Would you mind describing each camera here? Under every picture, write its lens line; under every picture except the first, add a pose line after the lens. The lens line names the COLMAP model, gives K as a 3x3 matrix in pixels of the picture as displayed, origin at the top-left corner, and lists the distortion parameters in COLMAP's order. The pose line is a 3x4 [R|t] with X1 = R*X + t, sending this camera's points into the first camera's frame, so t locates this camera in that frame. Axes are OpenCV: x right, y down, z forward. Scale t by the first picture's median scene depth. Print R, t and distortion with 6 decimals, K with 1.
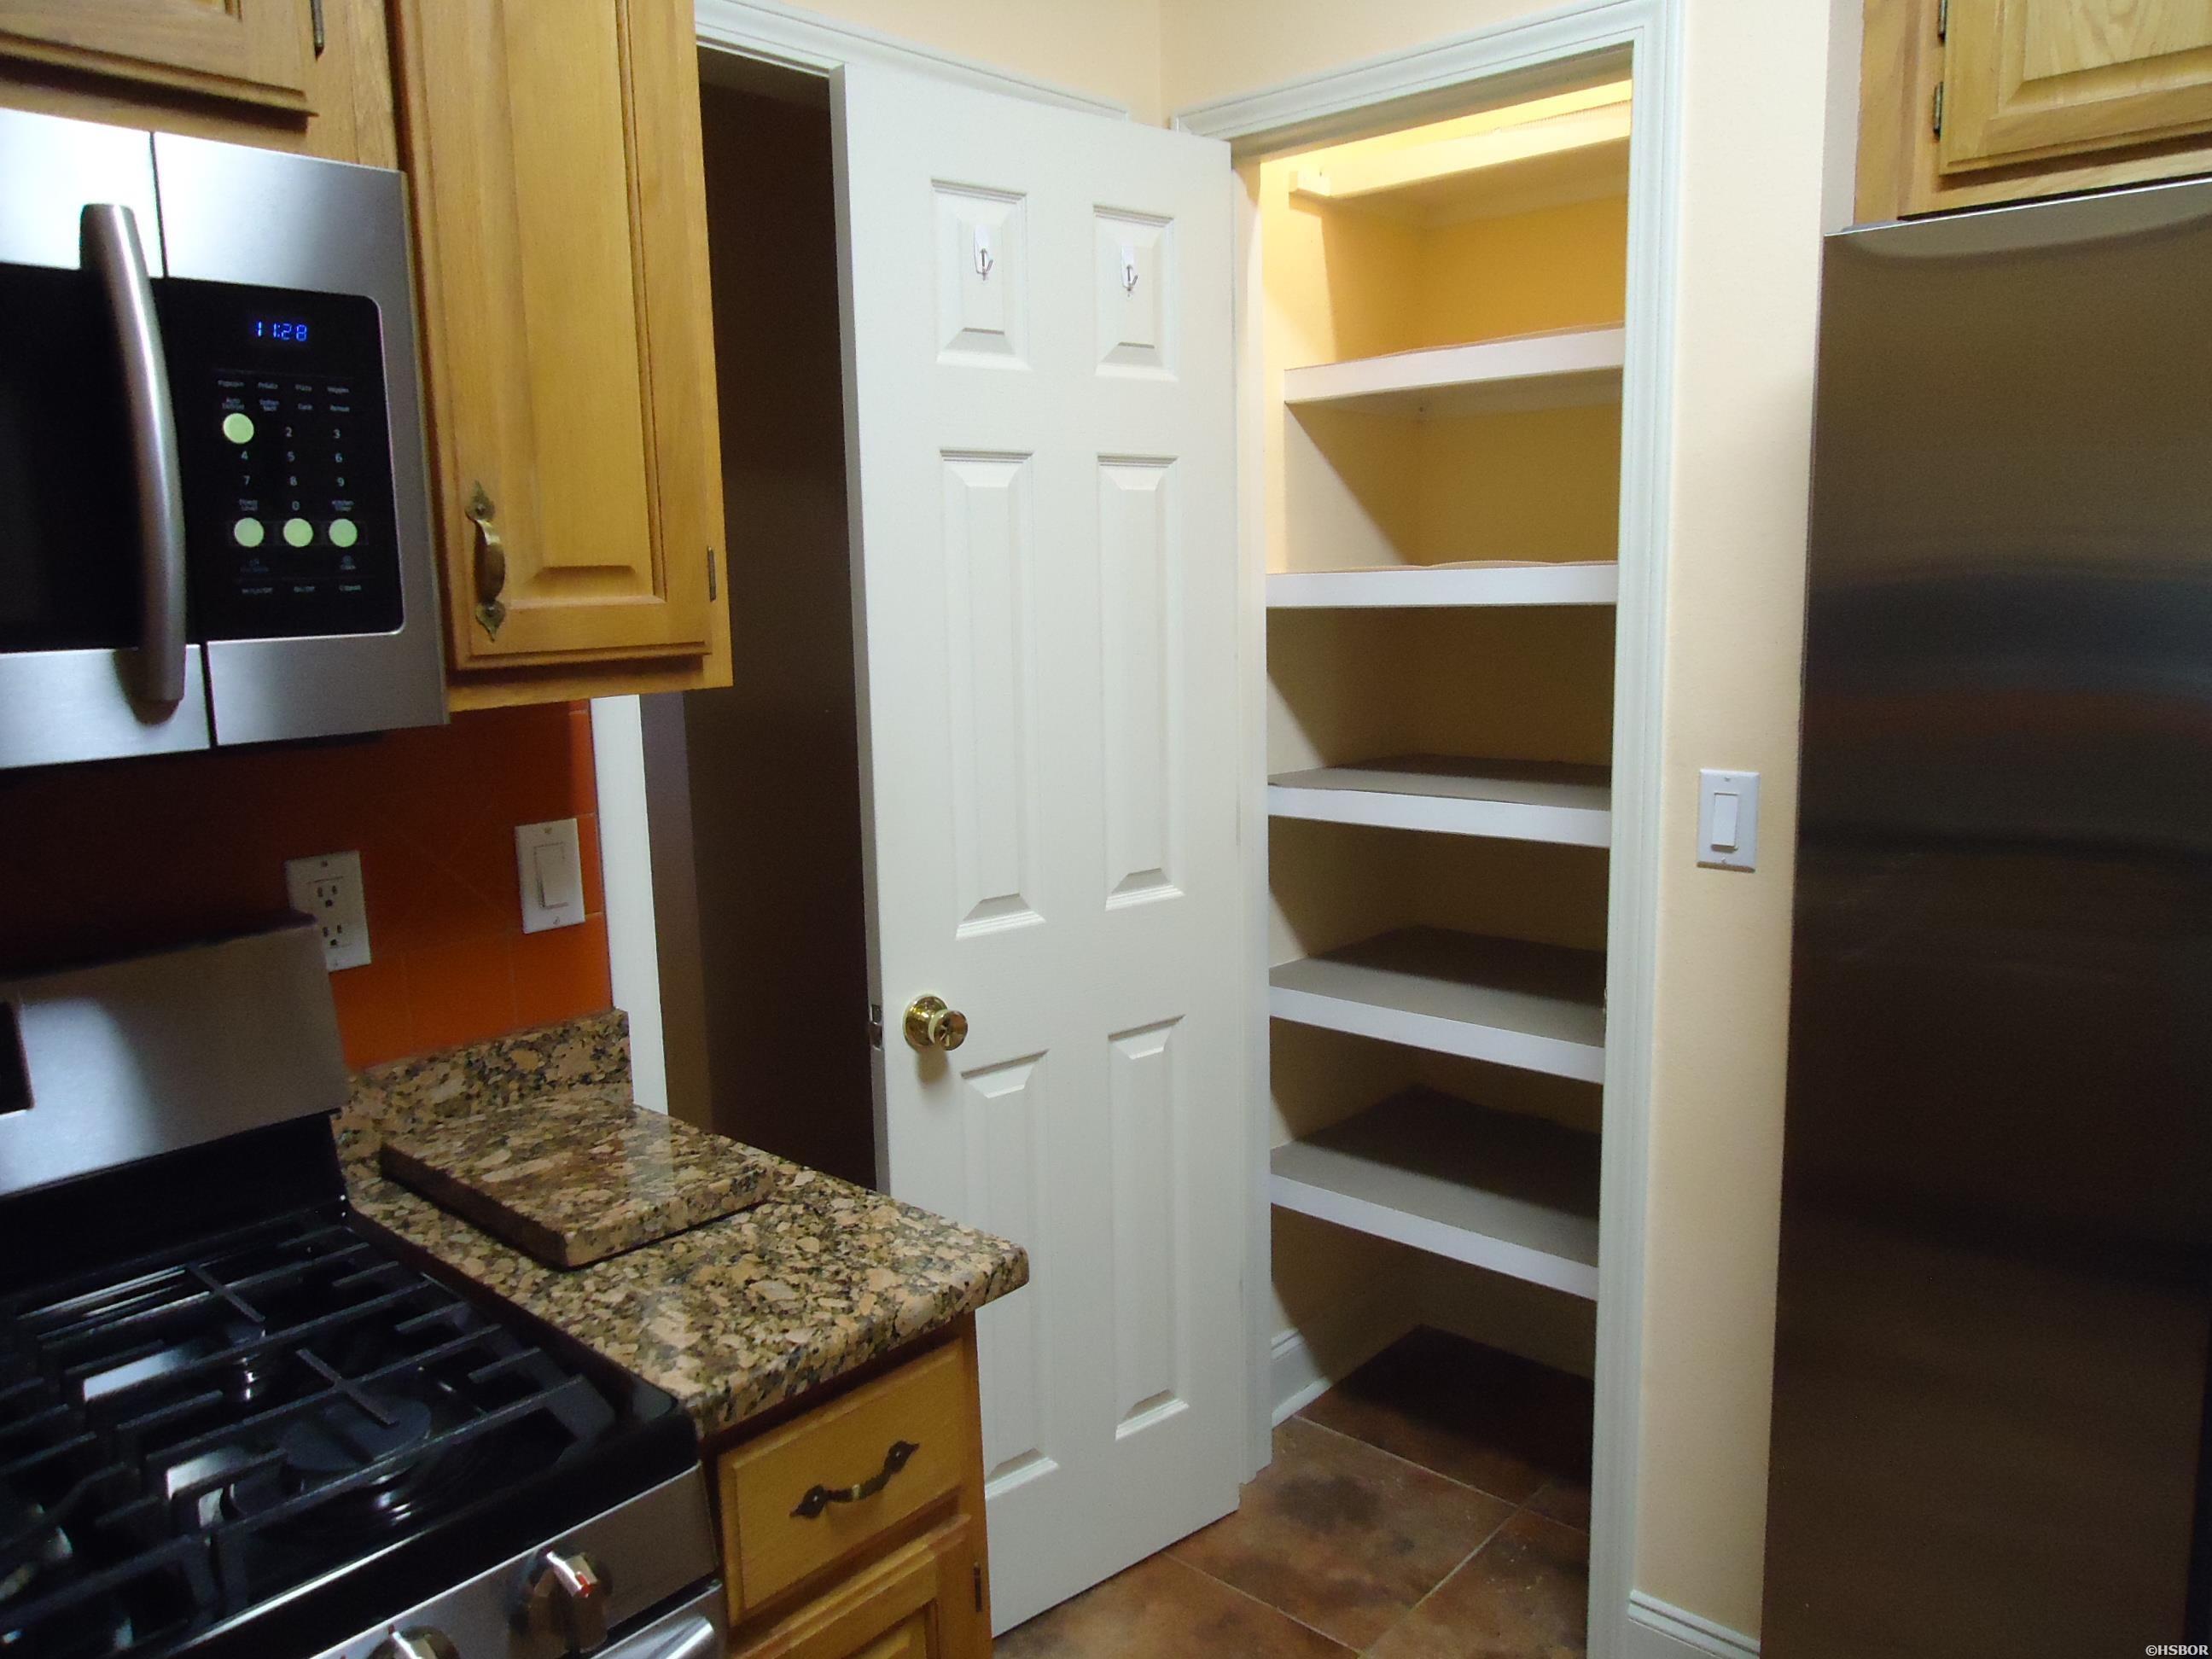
lens RADIAL K [[1603.4, 0, 1100.6], [0, 1603.4, 828.1], [0, 0, 1]] dist [-0.014443, 0.008816]
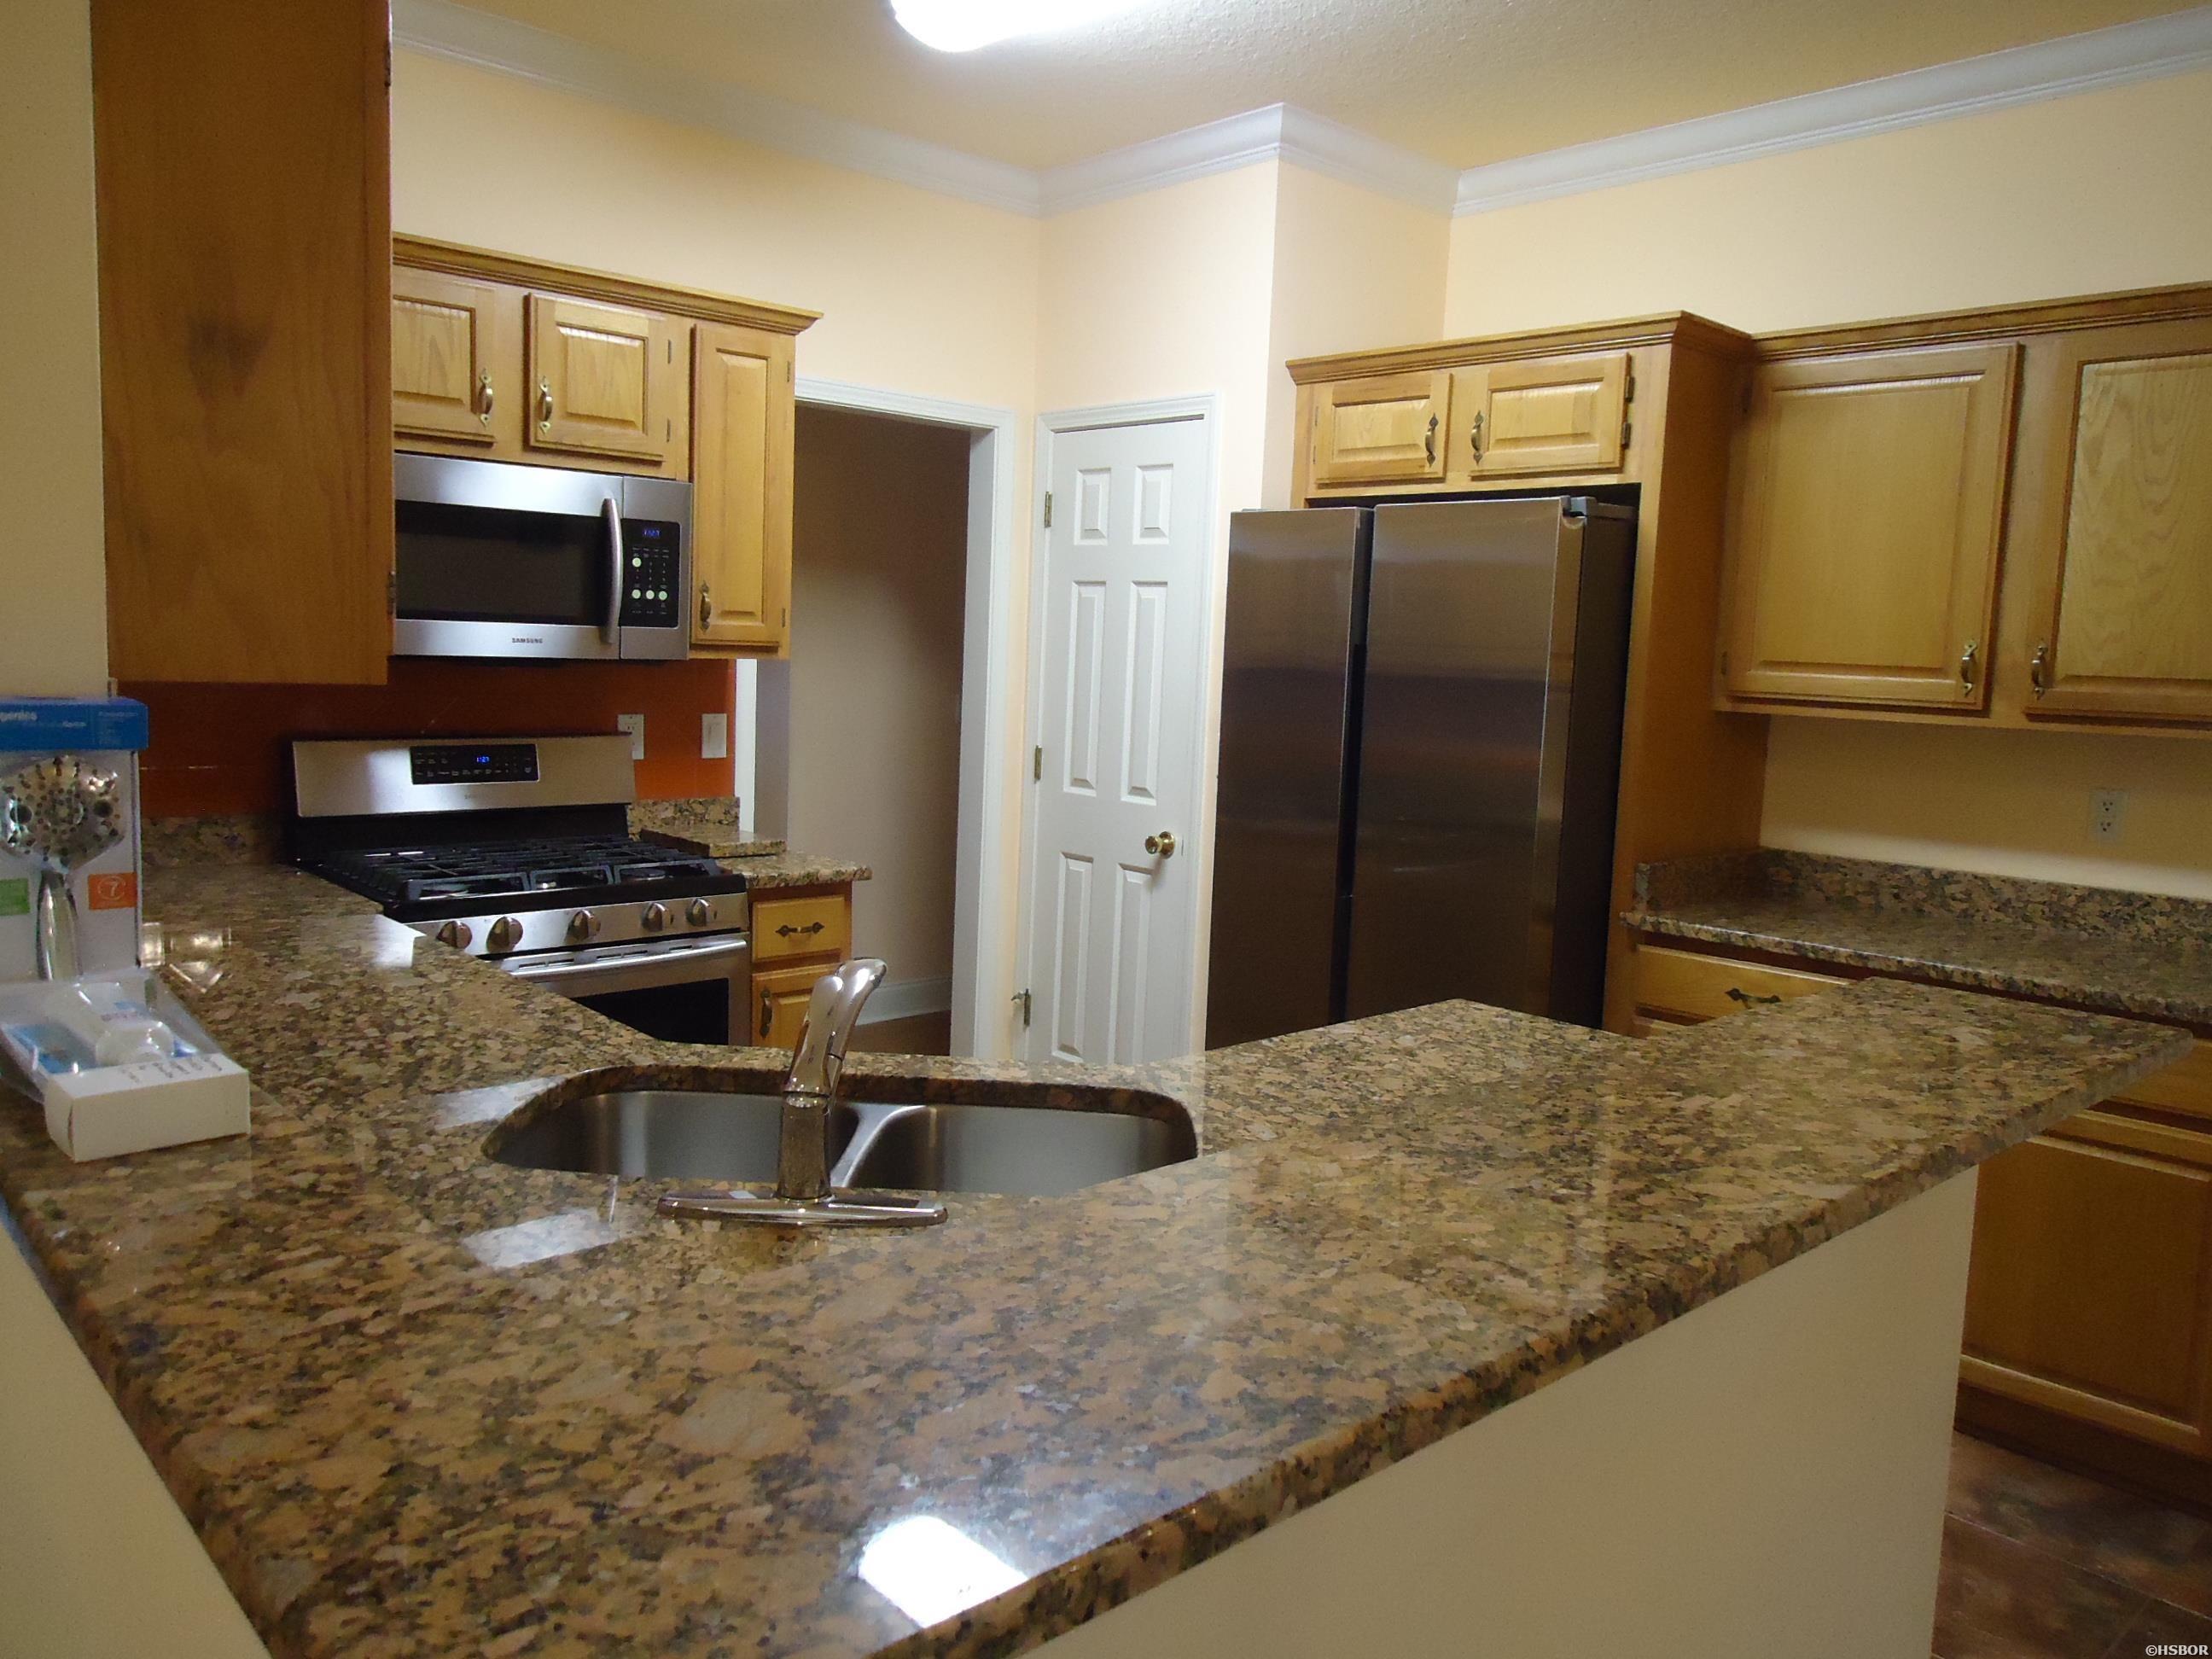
lens RADIAL K [[1603.4, 0, 1108.1], [0, 1603.4, 835.5], [0, 0, 1]] dist [-0.014443, 0.008816]
pose [[0.993724, 0.076414, -0.081694, 0.611238], [-0.079545, 0.996189, -0.035781, 0.290683], [0.078648, 0.042055, 0.996015, -1.813812]]
